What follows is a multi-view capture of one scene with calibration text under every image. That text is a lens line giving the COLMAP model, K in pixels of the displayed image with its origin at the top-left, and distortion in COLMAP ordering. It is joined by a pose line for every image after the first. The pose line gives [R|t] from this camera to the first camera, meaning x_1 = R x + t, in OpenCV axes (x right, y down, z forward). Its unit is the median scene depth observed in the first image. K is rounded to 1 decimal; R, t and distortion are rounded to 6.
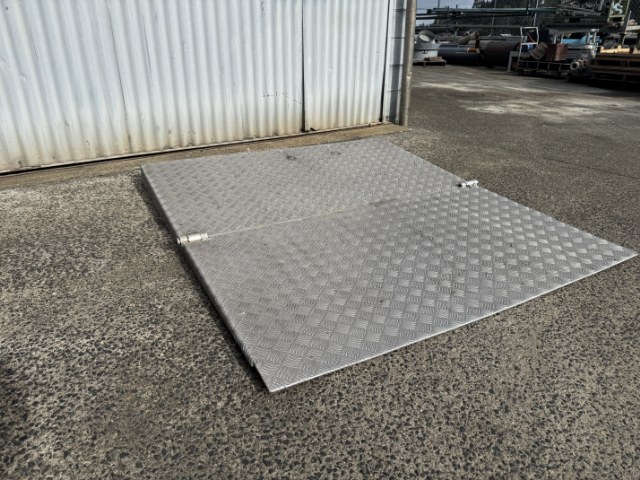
lens RADIAL K [[446.1, 0, 320.0], [0, 446.1, 240.0], [0, 0, 1]] dist [0.106625, -0.172953]
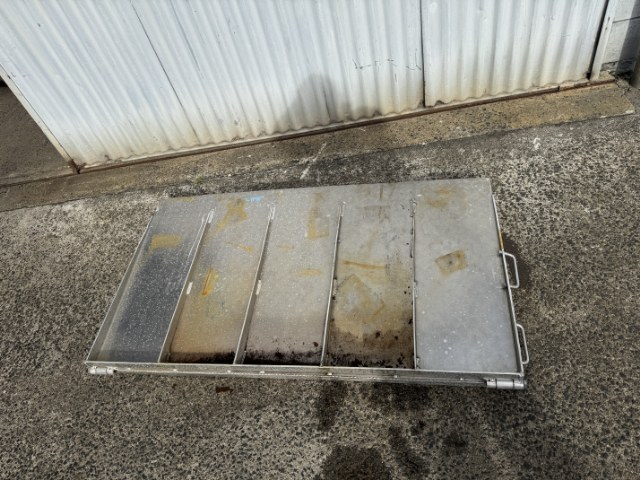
lens RADIAL K [[456.1, 0, 314.9], [0, 456.1, 238.1], [0, 0, 1]] dist [0.007655, -0.003357]
pose [[0.786513, 0.317797, -0.529530, 0.312384], [-0.047809, 0.886196, 0.460838, -0.444408], [0.615720, -0.337138, 0.712198, 0.392456]]
